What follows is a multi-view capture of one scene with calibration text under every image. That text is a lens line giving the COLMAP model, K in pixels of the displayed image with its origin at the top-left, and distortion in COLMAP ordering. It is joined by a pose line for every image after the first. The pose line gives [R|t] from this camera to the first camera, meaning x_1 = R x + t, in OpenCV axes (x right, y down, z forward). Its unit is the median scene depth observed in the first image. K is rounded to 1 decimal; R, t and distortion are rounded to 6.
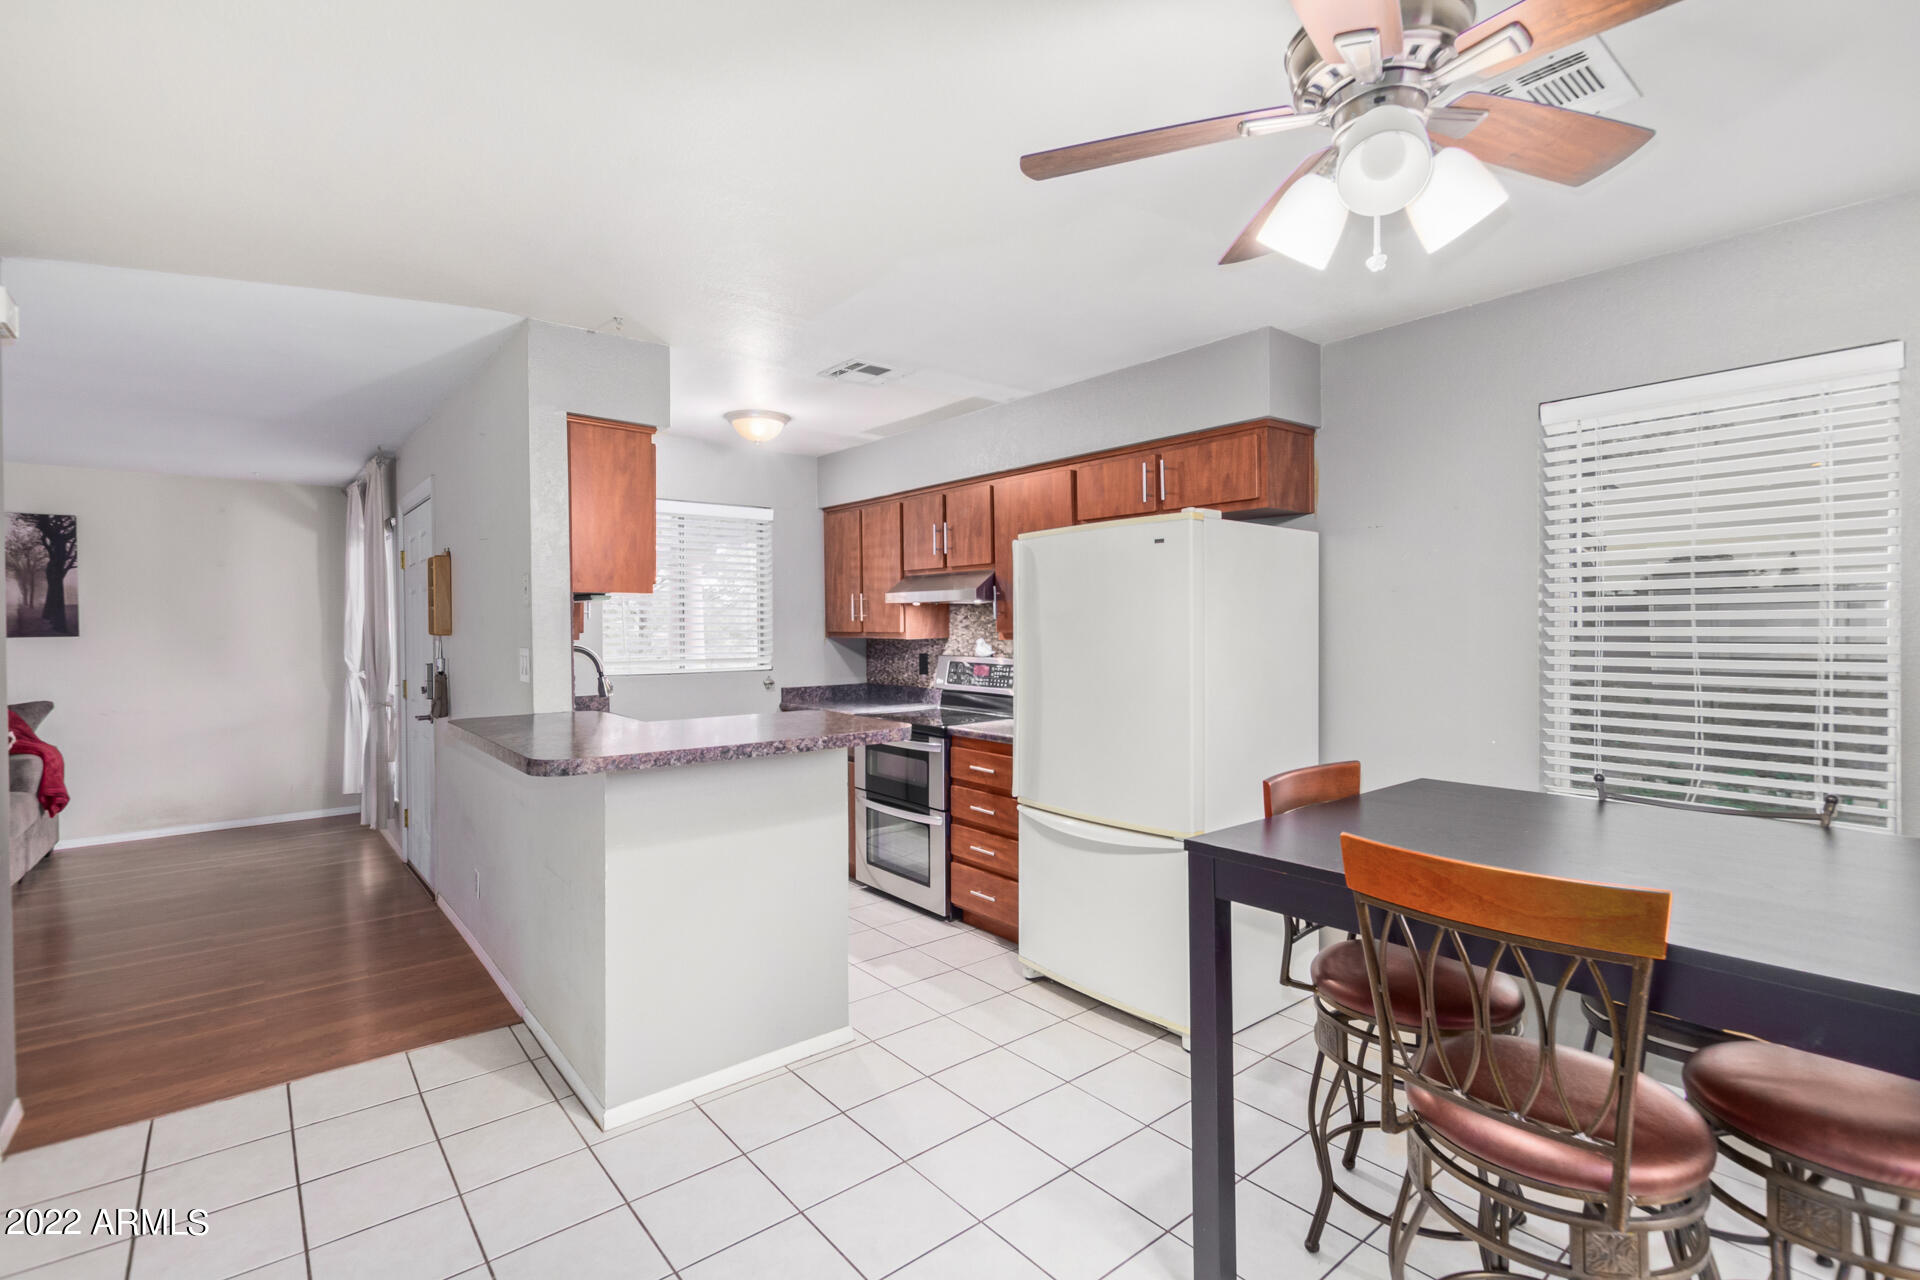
lens RADIAL K [[890.0, 0, 958.6], [0, 890.0, 632.5], [0, 0, 1]] dist [0.008228, -0.005373]
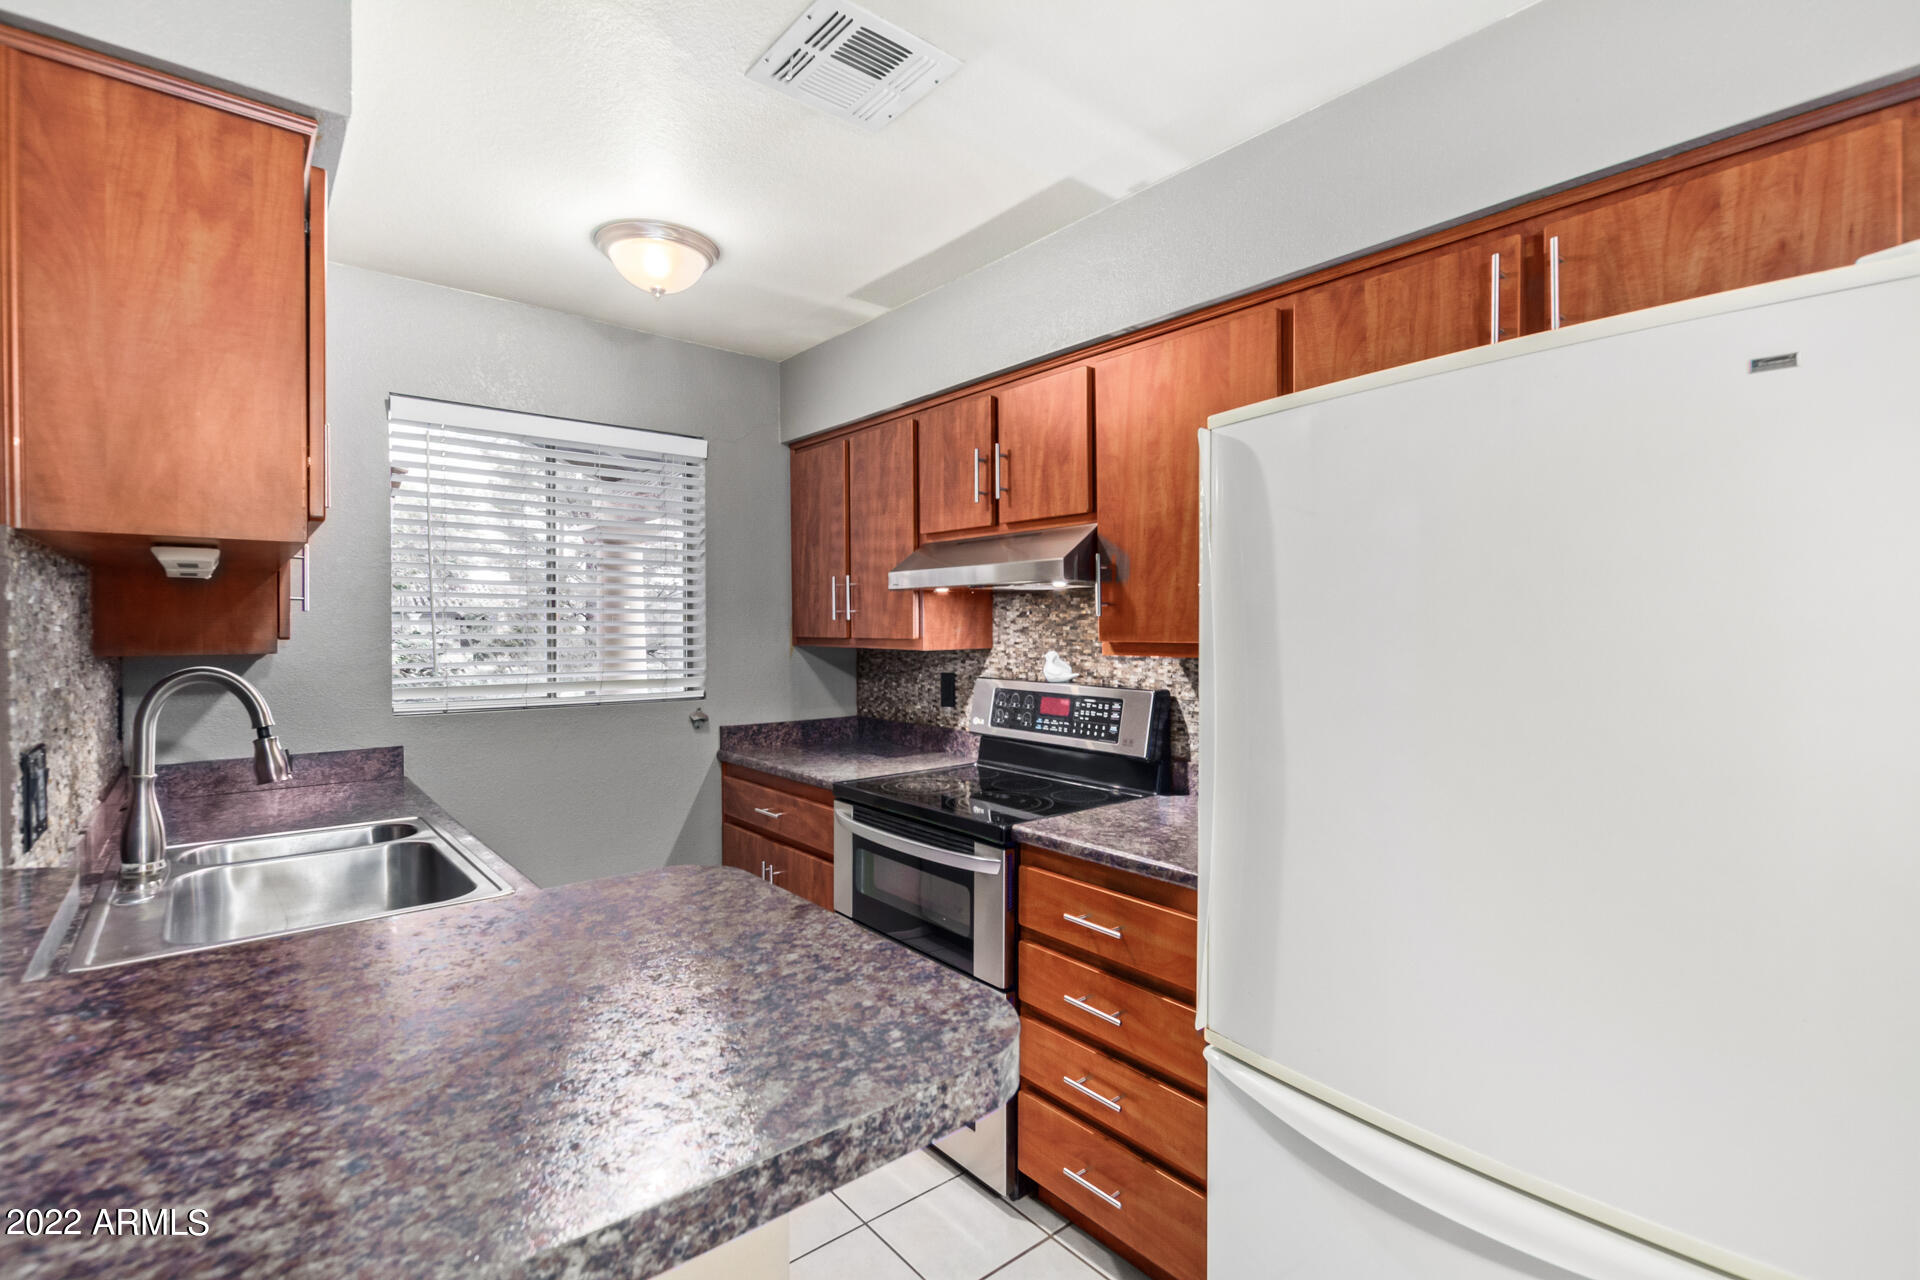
lens RADIAL K [[890.0, 0, 968.2], [0, 890.0, 637.5], [0, 0, 1]] dist [0.008228, -0.005373]
pose [[0.999834, 0.004485, 0.017675, -0.039413], [-0.004512, 0.999989, 0.001505, -0.002292], [-0.017668, -0.001585, 0.999843, 0.408982]]
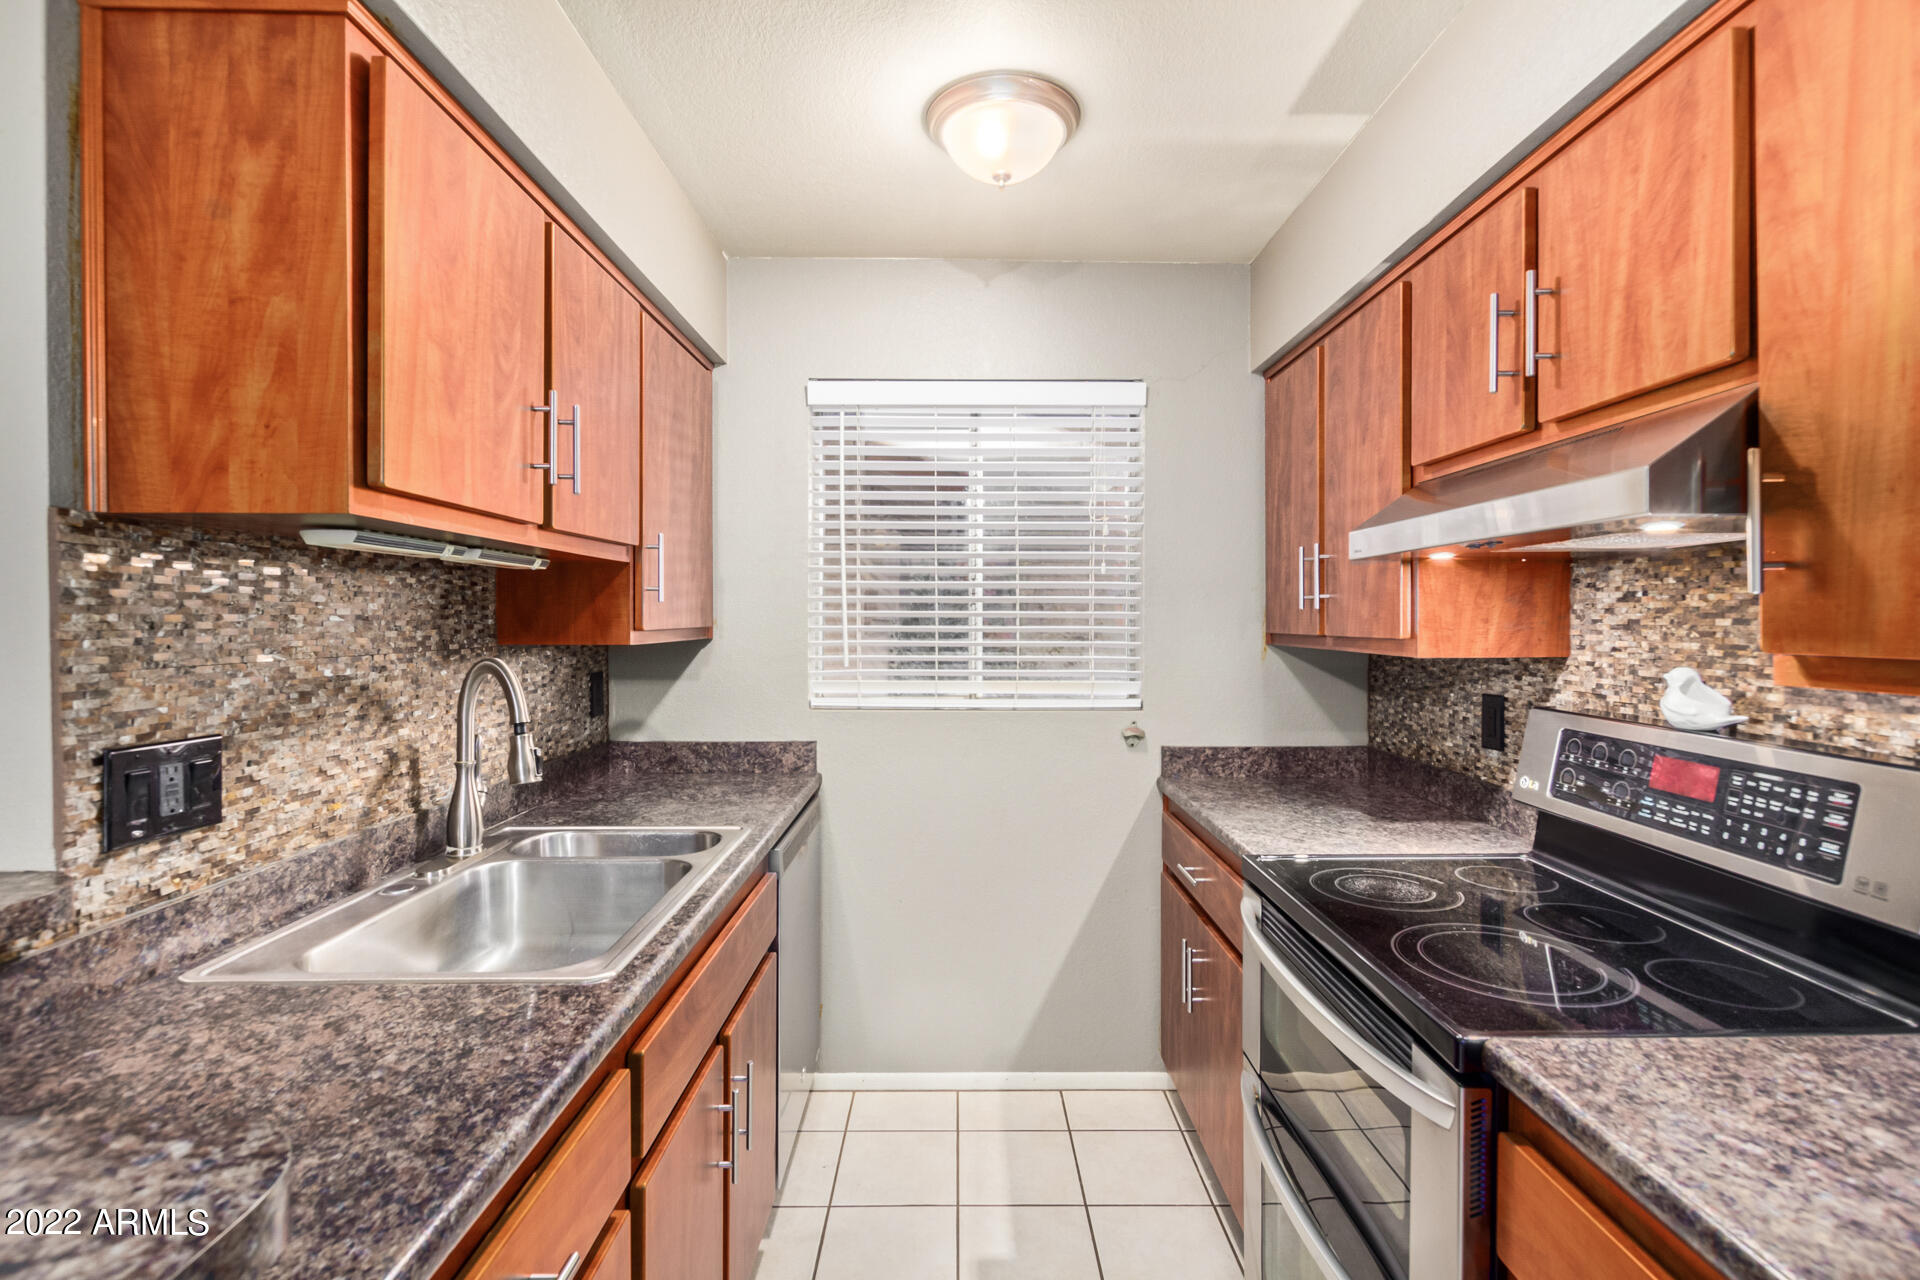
lens RADIAL K [[890.0, 0, 963.4], [0, 890.0, 630.7], [0, 0, 1]] dist [0.008228, -0.005373]
pose [[0.781302, 0.014340, -0.623988, 0.022315], [-0.012111, 0.999896, 0.007813, -0.004240], [0.624035, 0.001453, 0.781395, 0.604083]]
